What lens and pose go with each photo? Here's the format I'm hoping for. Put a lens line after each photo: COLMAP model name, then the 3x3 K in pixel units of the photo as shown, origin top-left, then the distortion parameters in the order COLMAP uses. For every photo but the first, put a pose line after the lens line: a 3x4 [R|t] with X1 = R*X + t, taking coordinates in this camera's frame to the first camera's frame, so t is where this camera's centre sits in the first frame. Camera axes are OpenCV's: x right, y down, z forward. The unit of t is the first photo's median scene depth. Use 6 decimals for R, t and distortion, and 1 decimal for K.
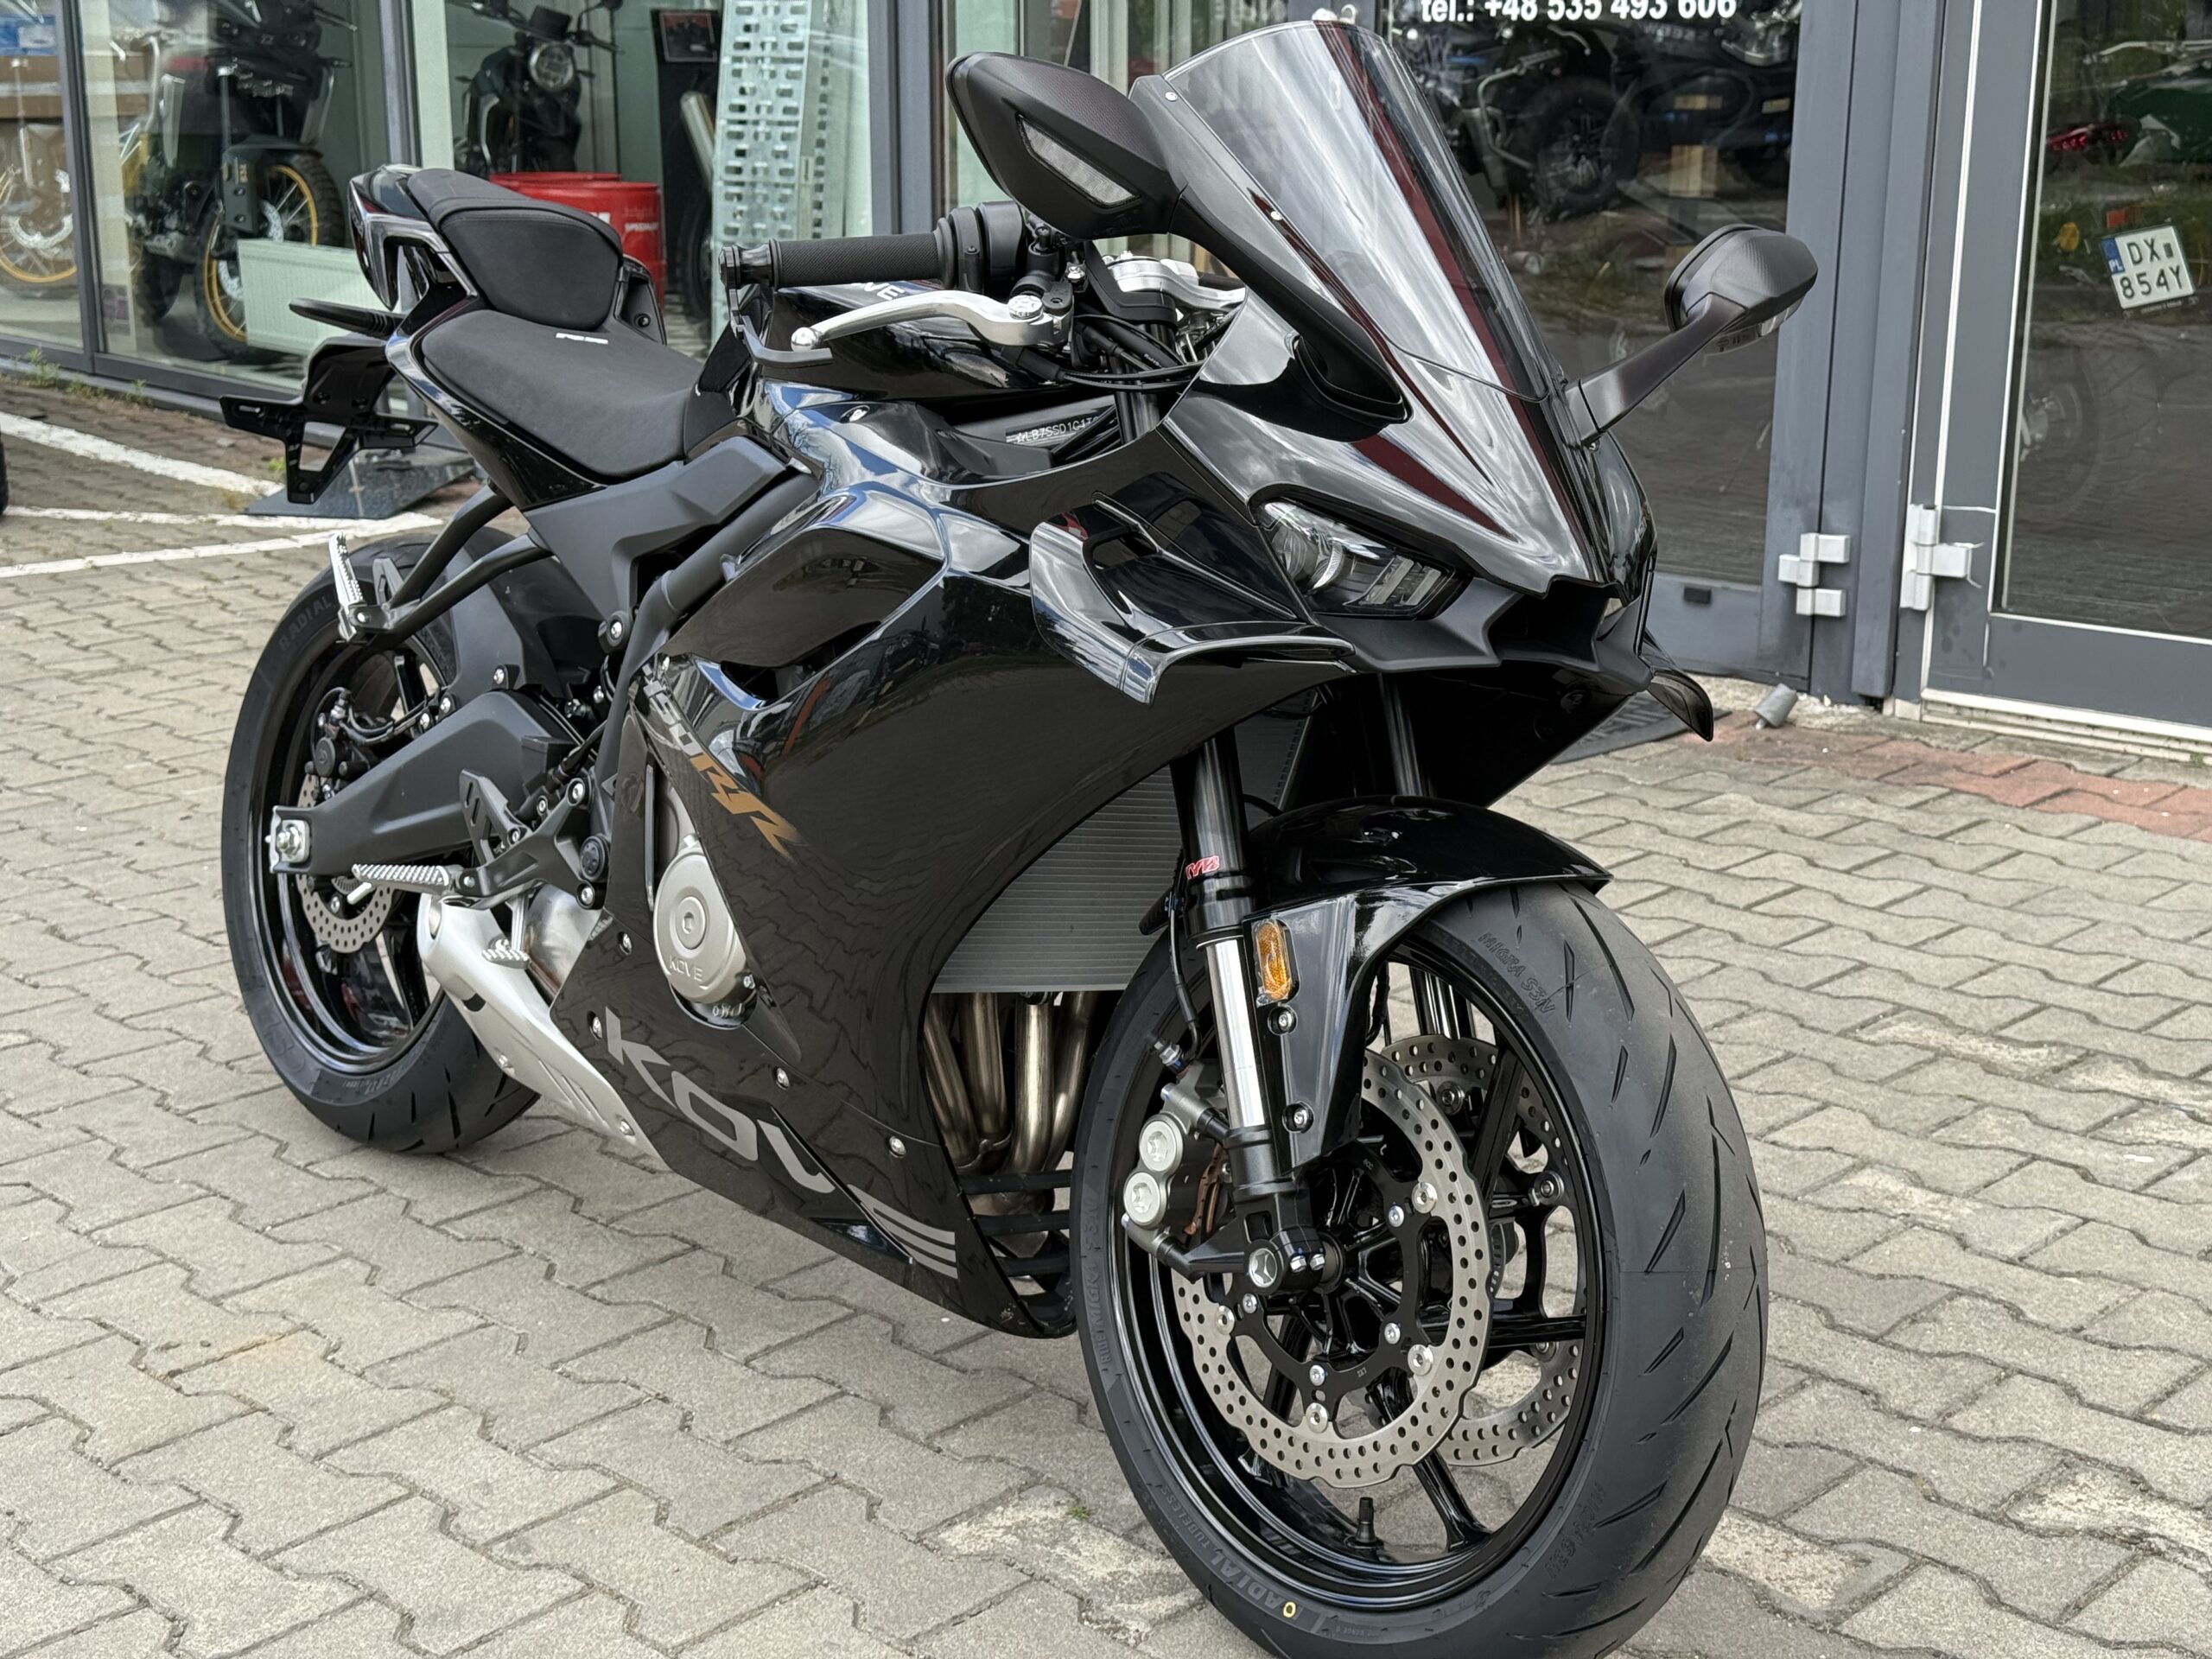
lens RADIAL K [[3083.8, 0, 1109.1], [0, 3083.8, 838.3], [0, 0, 1]] dist [0.121075, 0.000000]
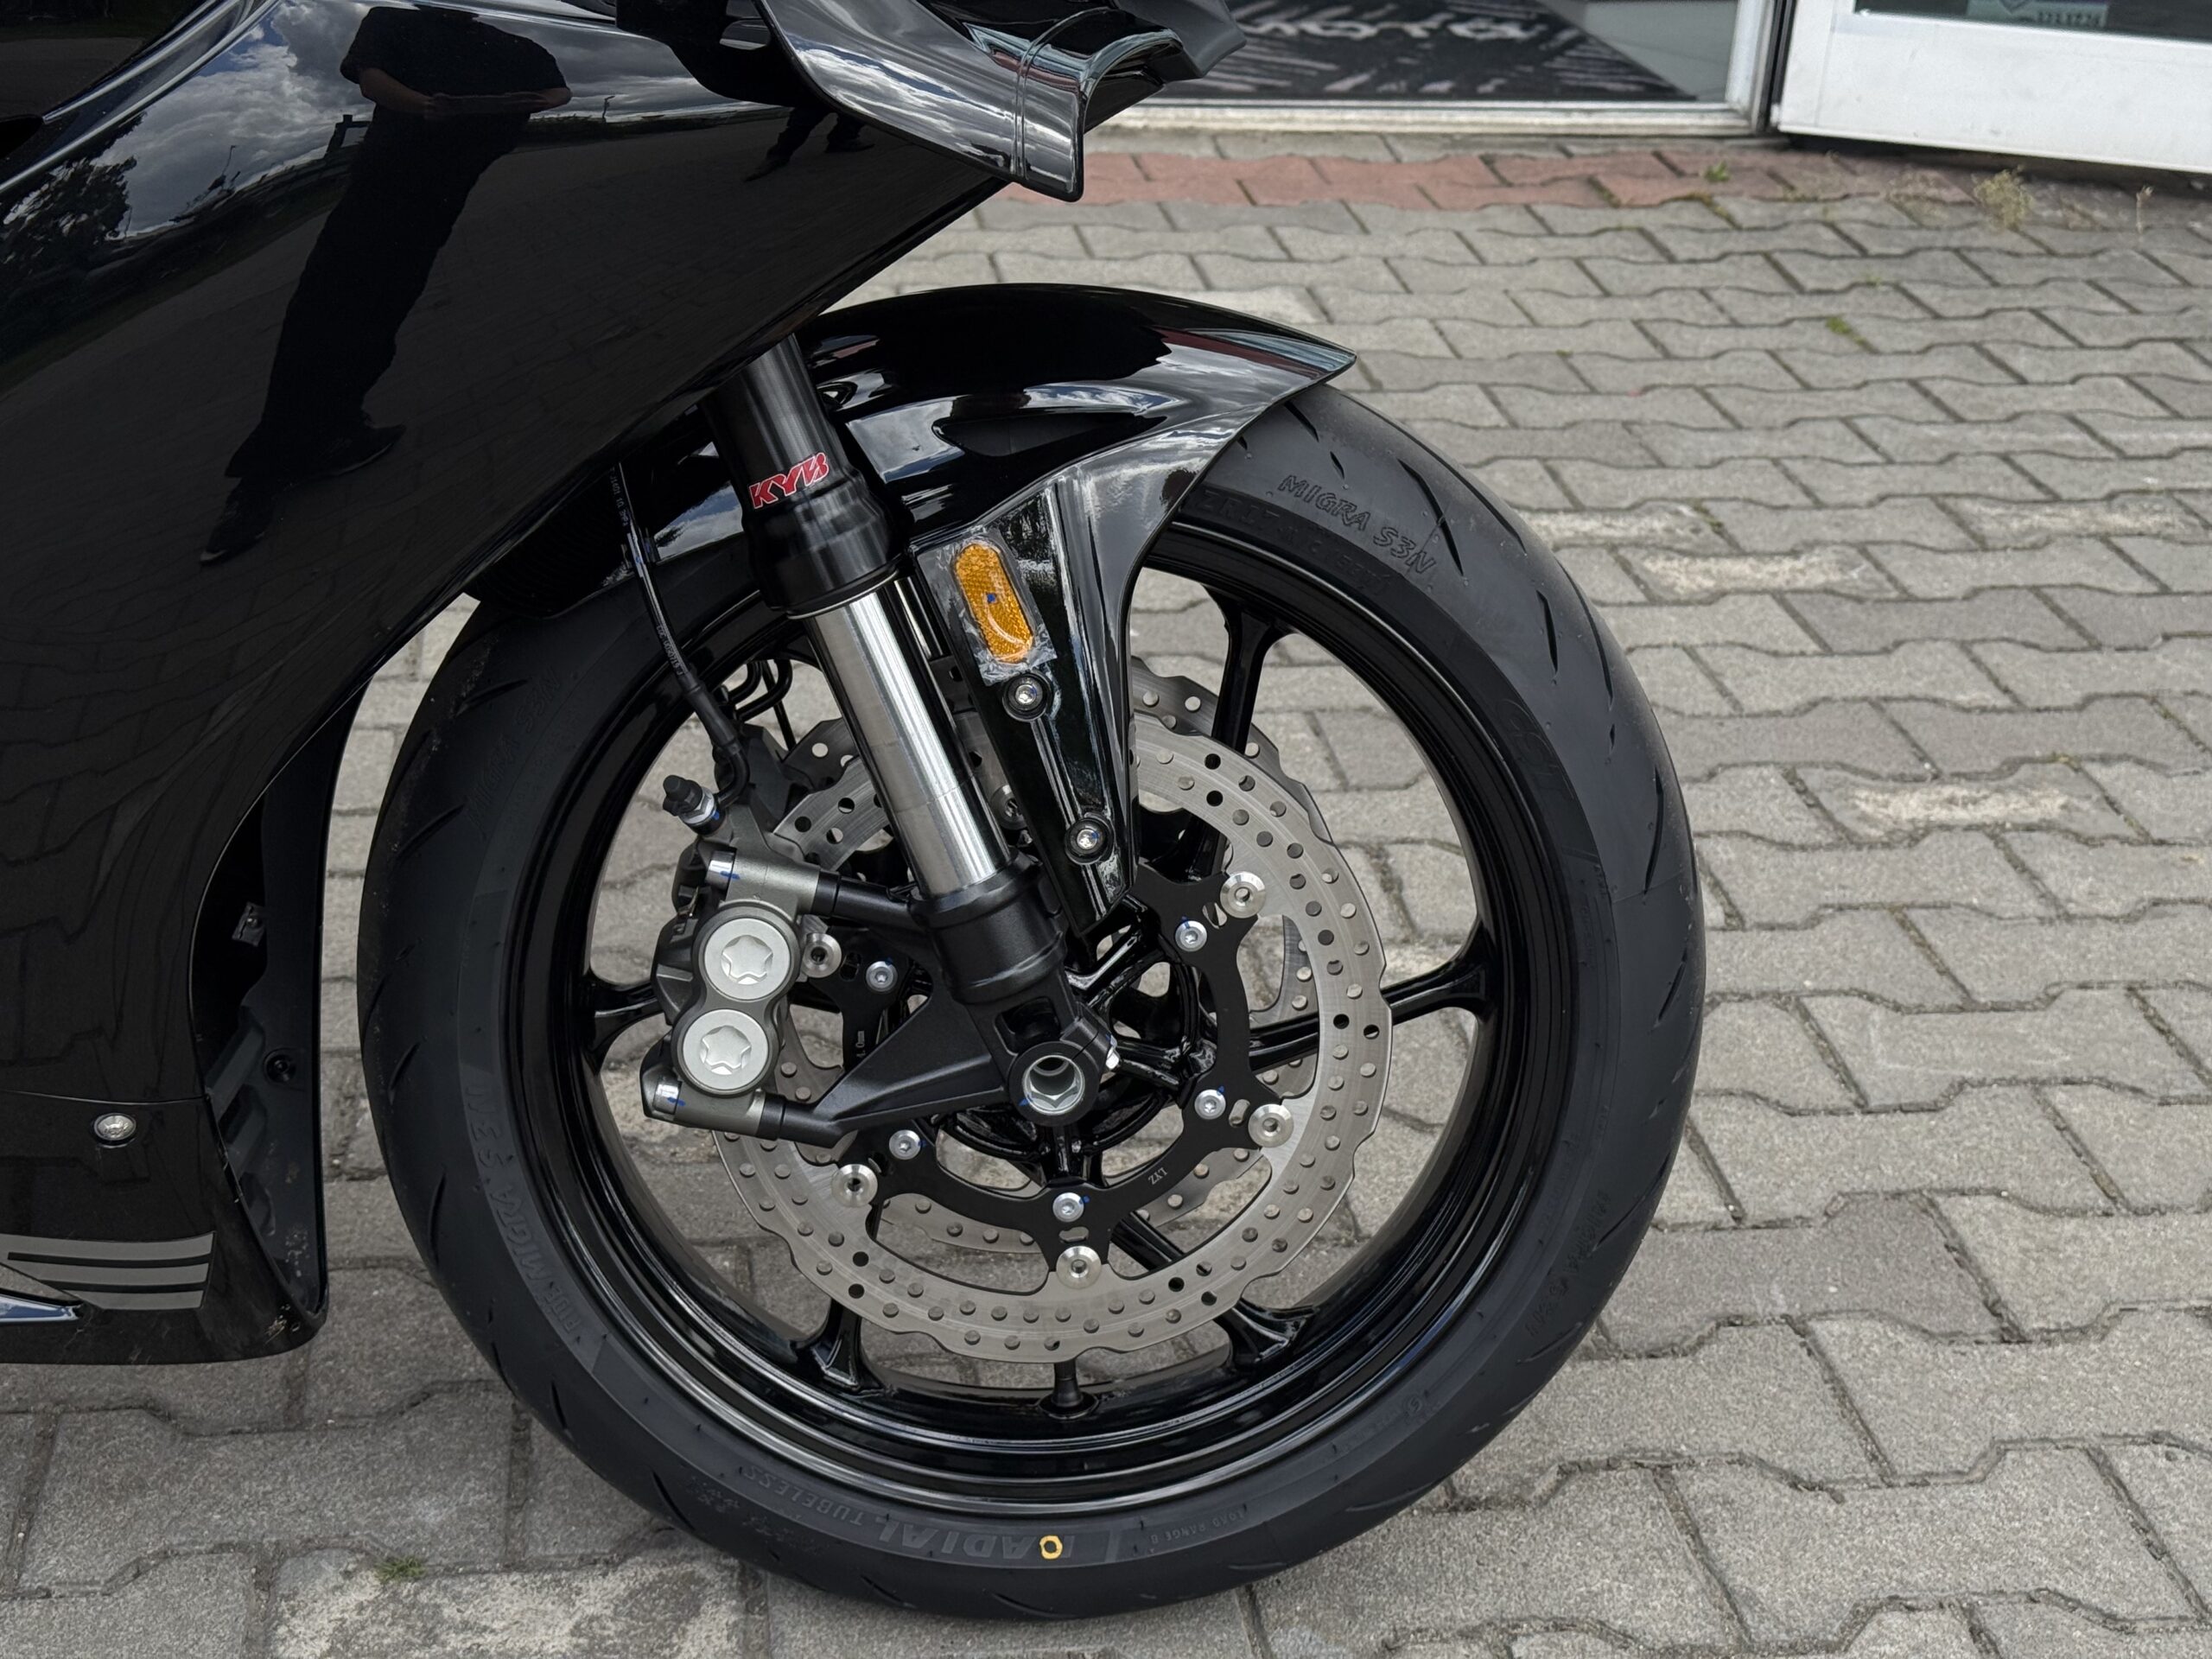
lens RADIAL K [[3083.8, 0, 1097.6], [0, 3083.8, 831.5], [0, 0, 1]] dist [0.121075, 0.000000]
pose [[0.607069, -0.307987, 0.732537, -0.327838], [0.145773, 0.949356, 0.278341, -0.069498], [-0.781164, -0.062188, 0.621221, 0.518936]]
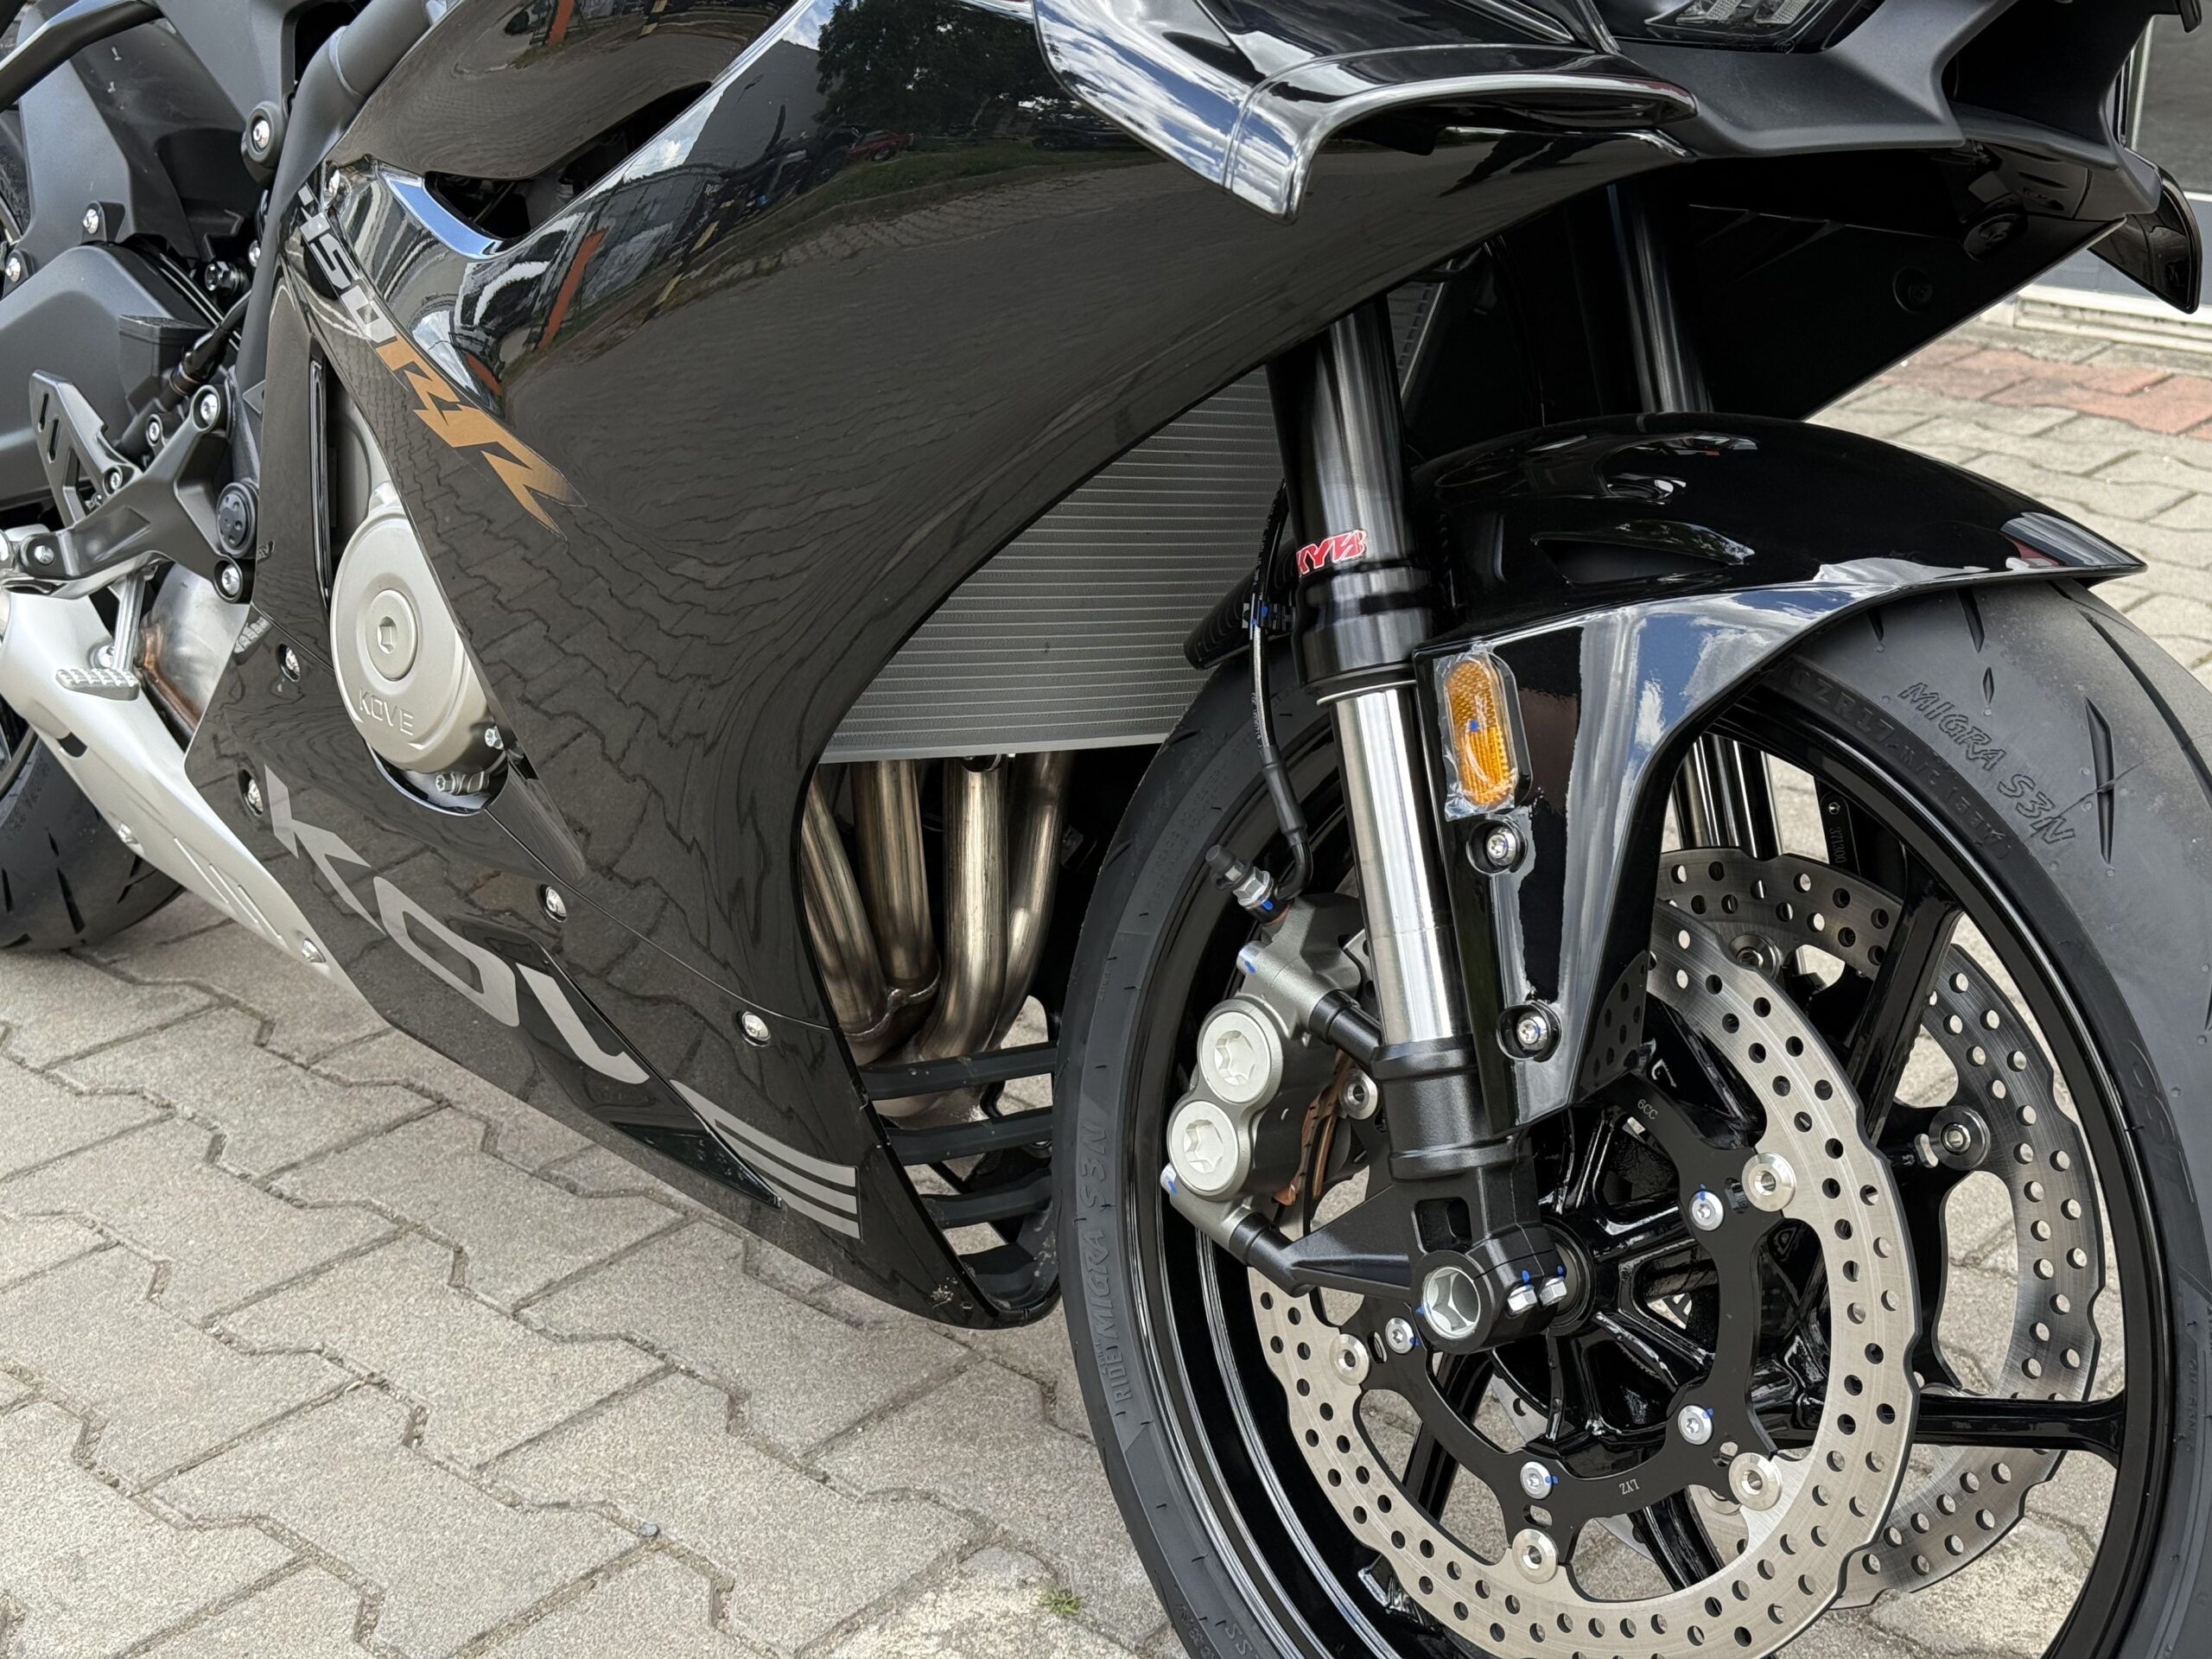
lens RADIAL K [[3083.8, 0, 1090.7], [0, 3083.8, 847.9], [0, 0, 1]] dist [0.121075, 0.000000]
pose [[0.998687, -0.006422, 0.050822, -0.033565], [0.000244, 0.992696, 0.120647, -0.003533], [-0.051225, -0.120476, 0.991394, 0.409045]]
